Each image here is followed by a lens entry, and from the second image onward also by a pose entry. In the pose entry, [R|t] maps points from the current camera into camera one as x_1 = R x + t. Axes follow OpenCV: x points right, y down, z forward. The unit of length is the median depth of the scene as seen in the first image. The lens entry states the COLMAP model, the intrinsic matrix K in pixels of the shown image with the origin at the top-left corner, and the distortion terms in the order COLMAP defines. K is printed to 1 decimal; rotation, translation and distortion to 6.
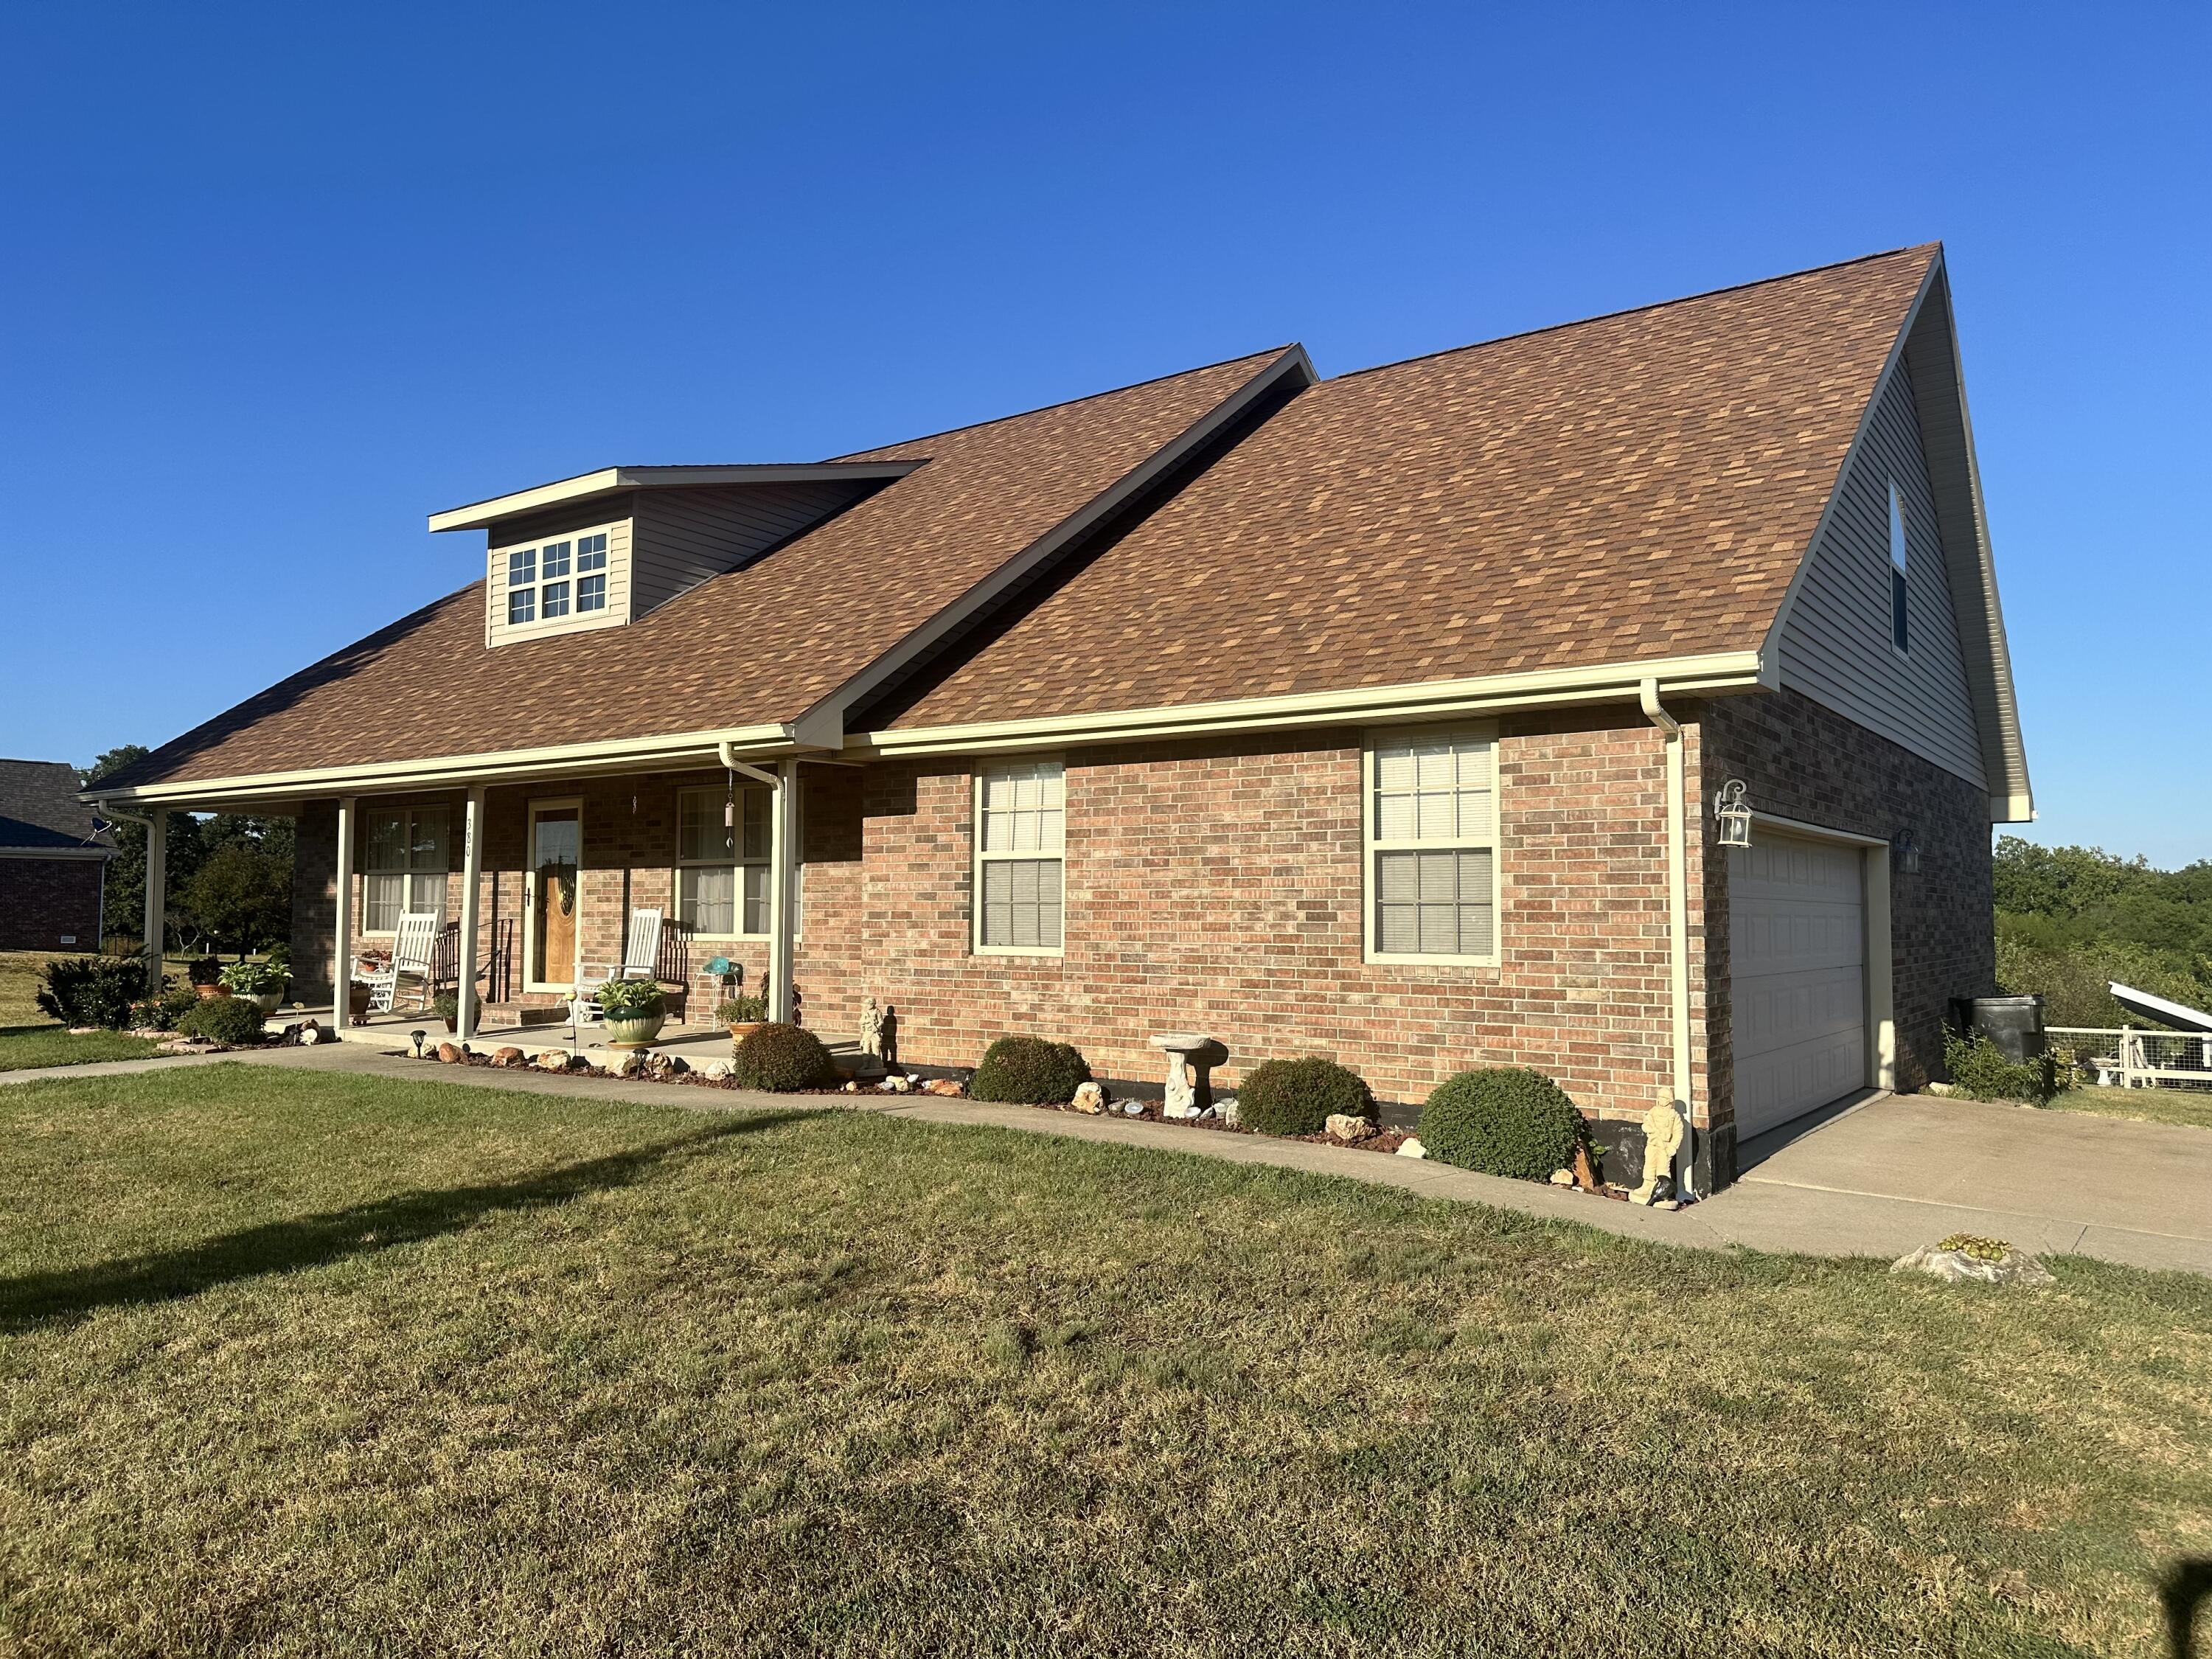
lens RADIAL K [[1545.1, 0, 1106.0], [0, 1545.1, 829.5], [0, 0, 1]] dist [0.133319, -0.199435]
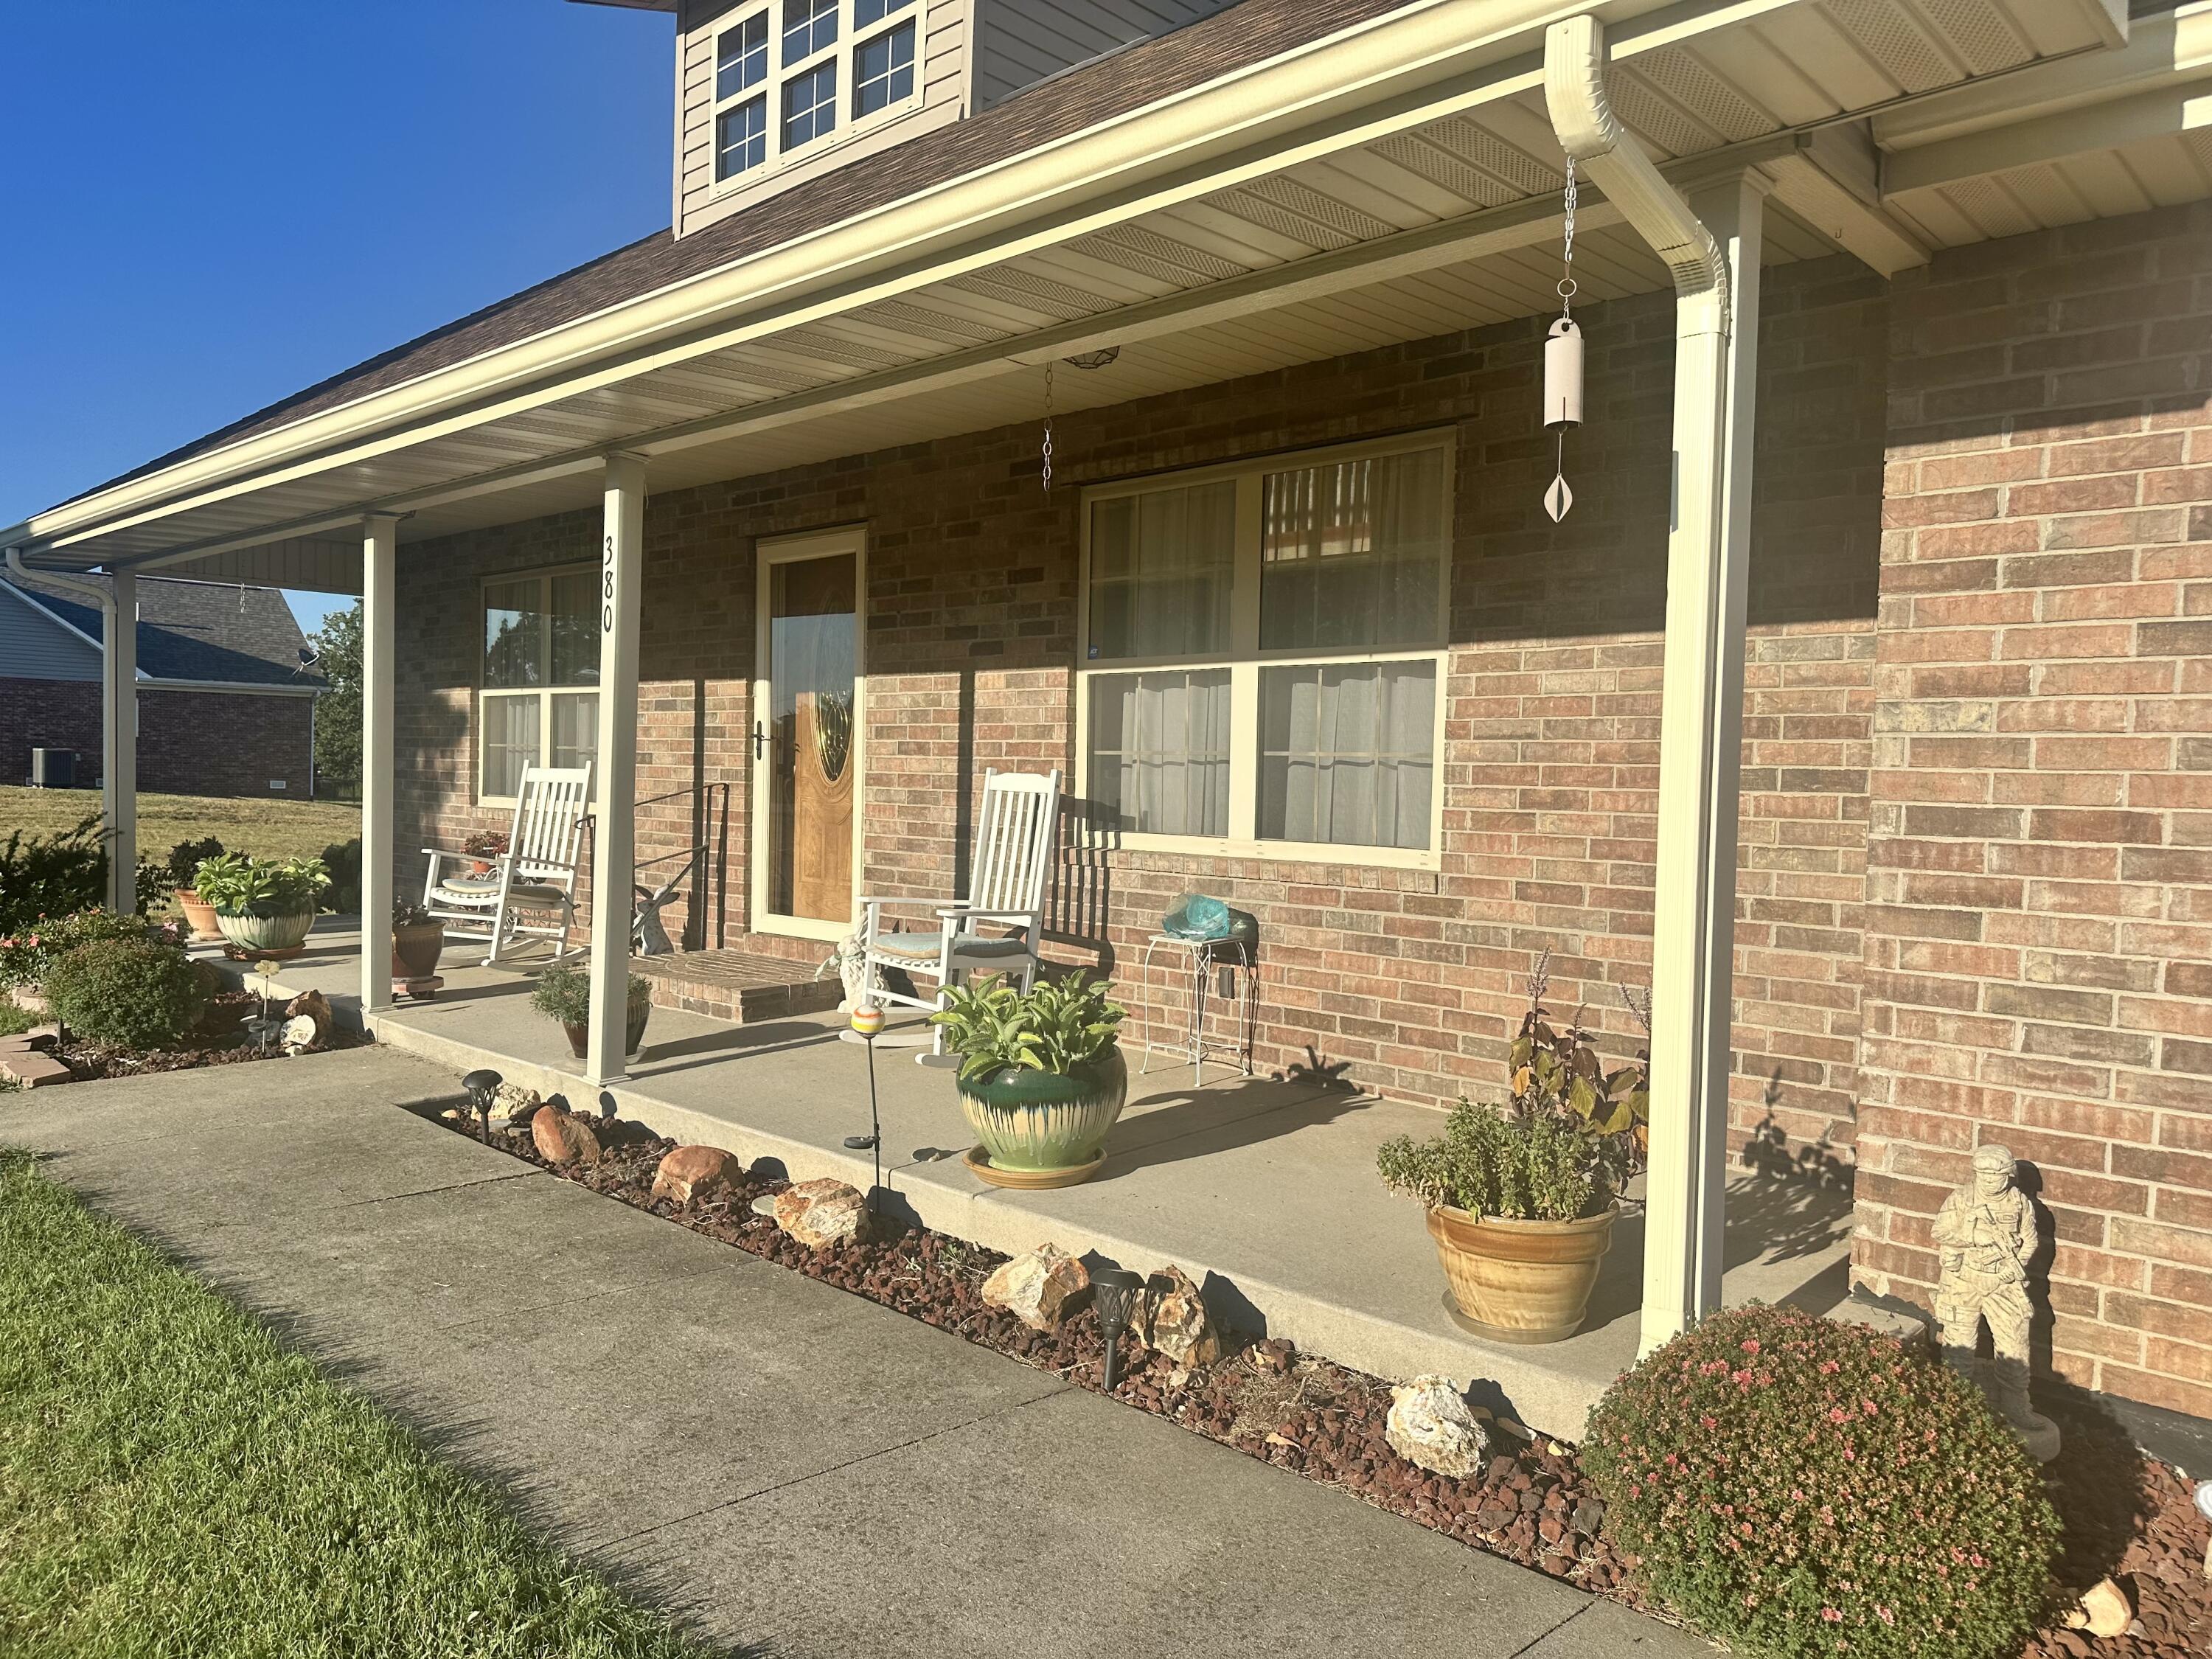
lens RADIAL K [[1545.1, 0, 1106.0], [0, 1545.1, 829.5], [0, 0, 1]] dist [0.133319, -0.199435]
pose [[0.989650, 0.028181, -0.140706, -0.255185], [-0.015862, 0.996001, 0.087919, 0.035143], [0.142621, -0.084778, 0.986140, 0.709862]]
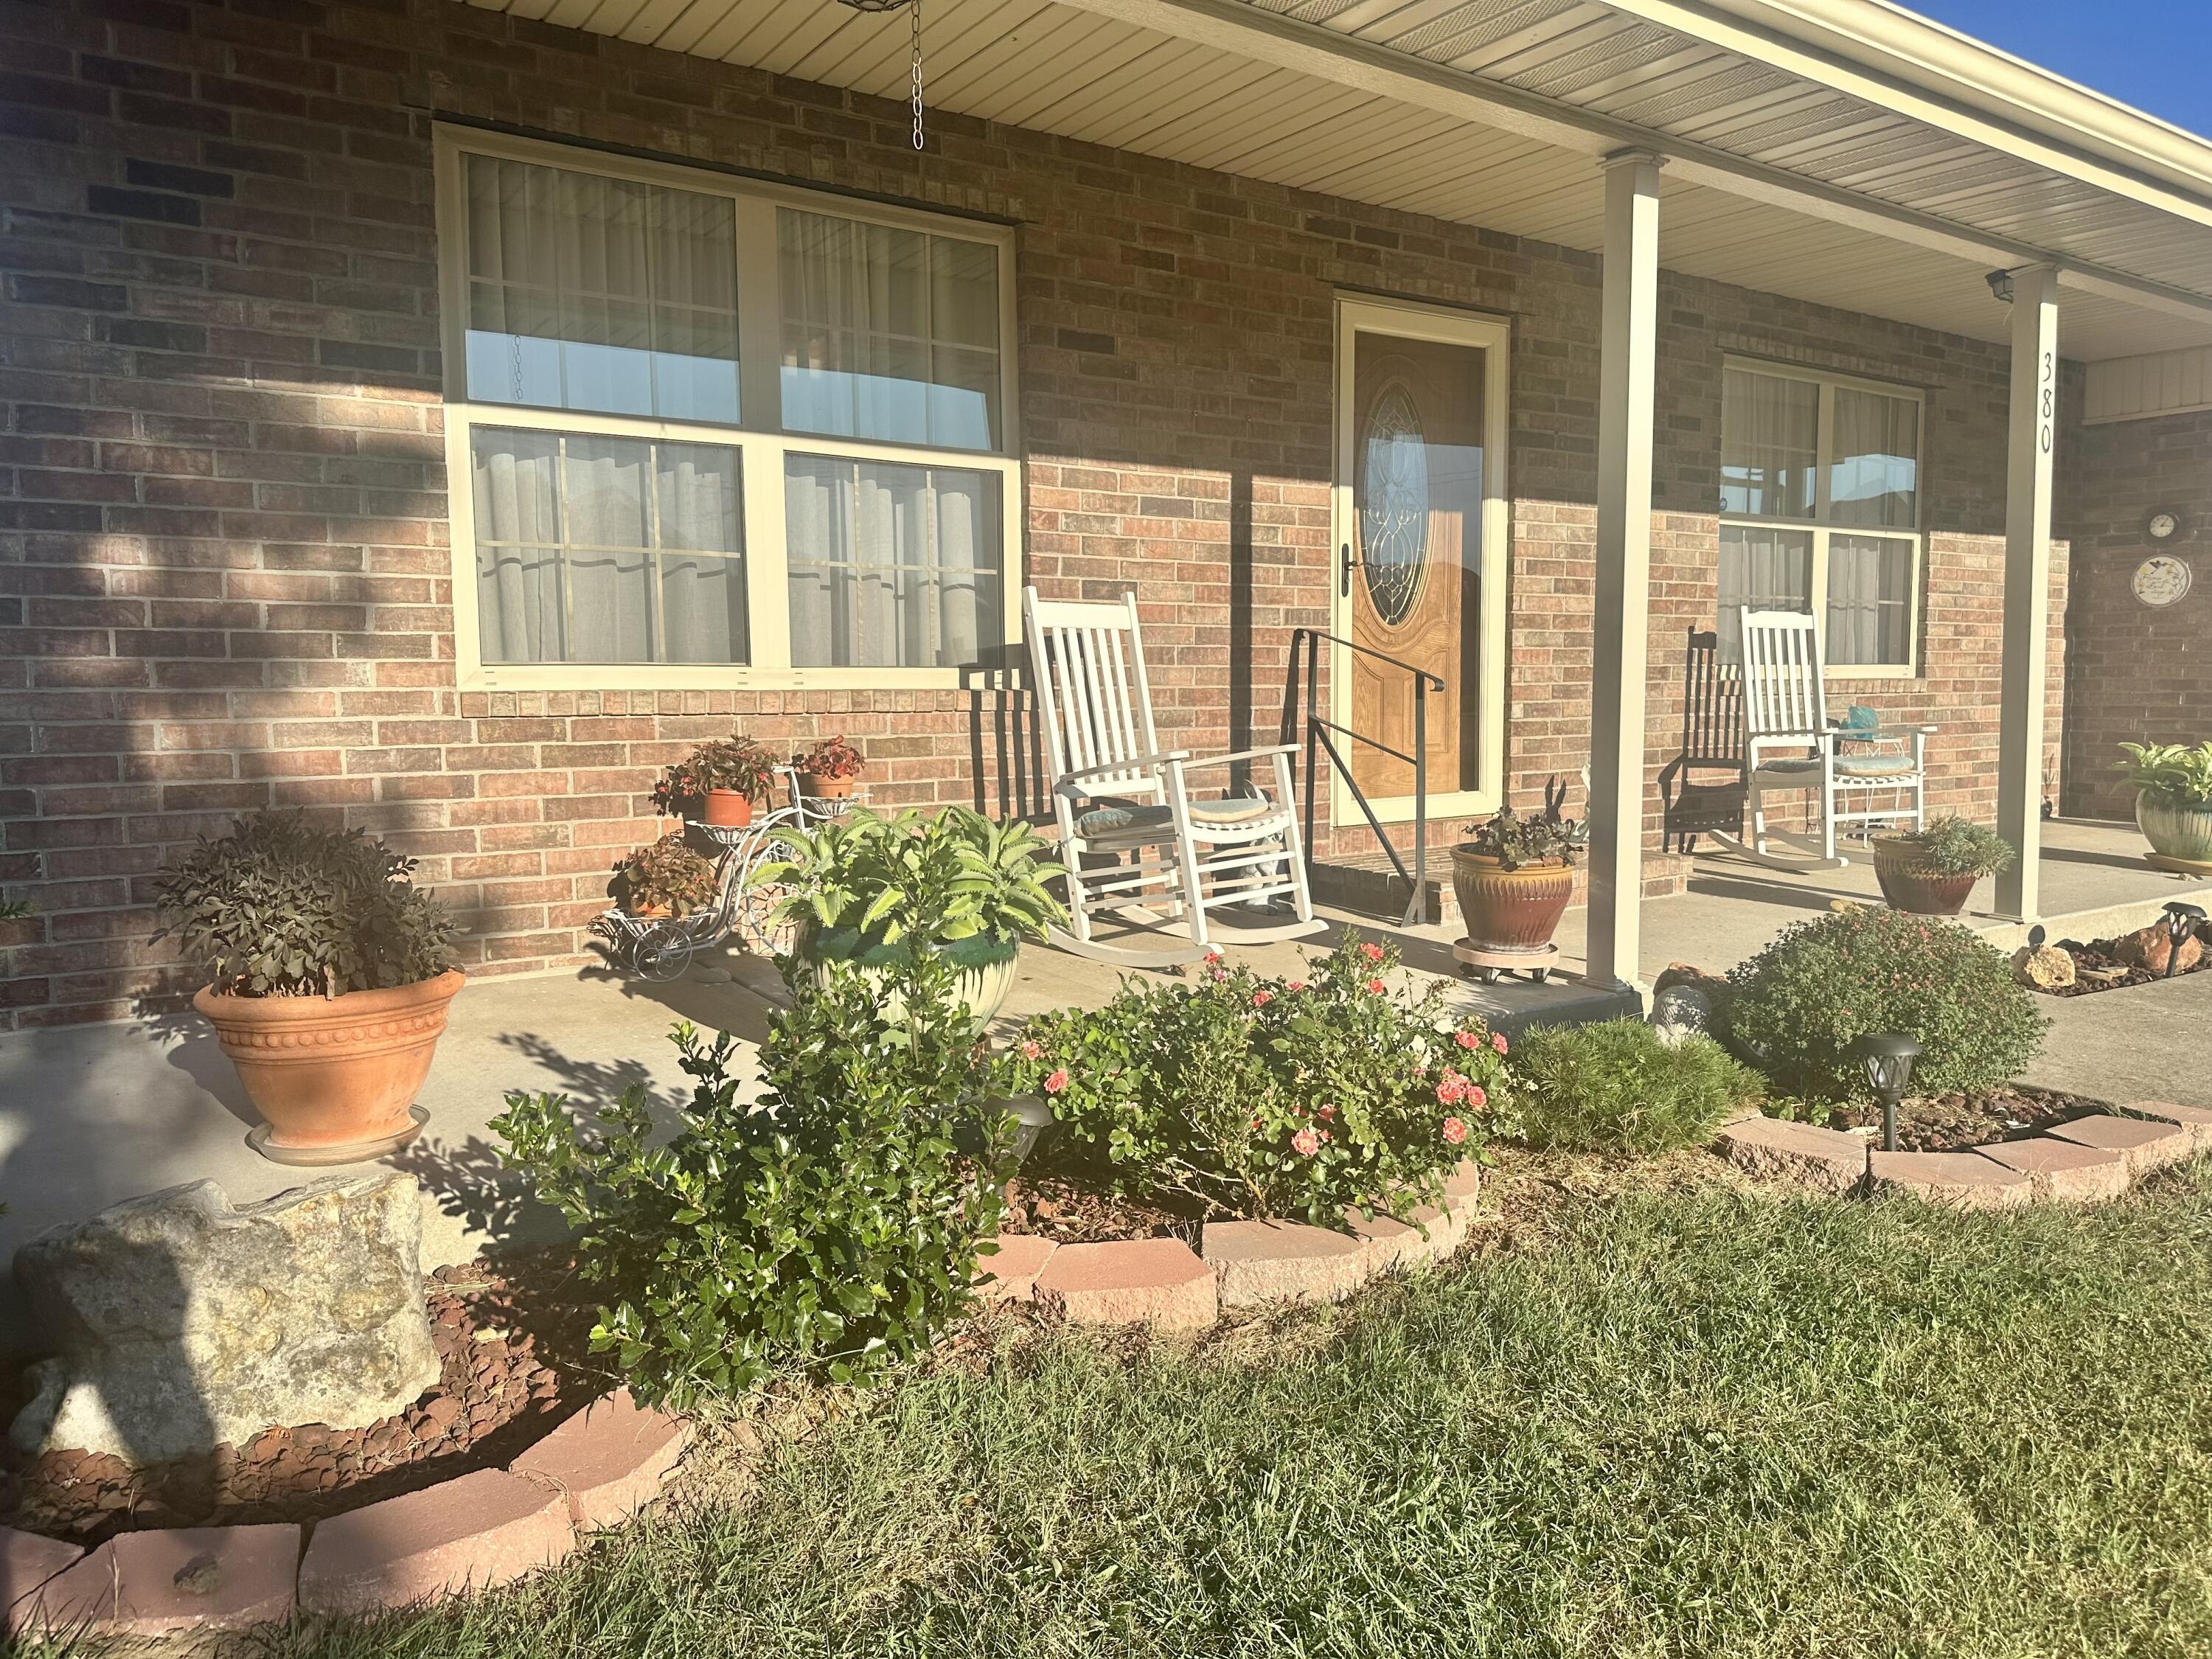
lens RADIAL K [[1564.3, 0, 1107.0], [0, 1564.3, 778.6], [0, 0, 1]] dist [-0.002661, -0.002649]
pose [[0.370430, -0.095284, 0.923960, -0.972706], [-0.074366, 0.988489, 0.131754, 0.063221], [-0.925878, -0.117517, 0.359081, 1.221037]]
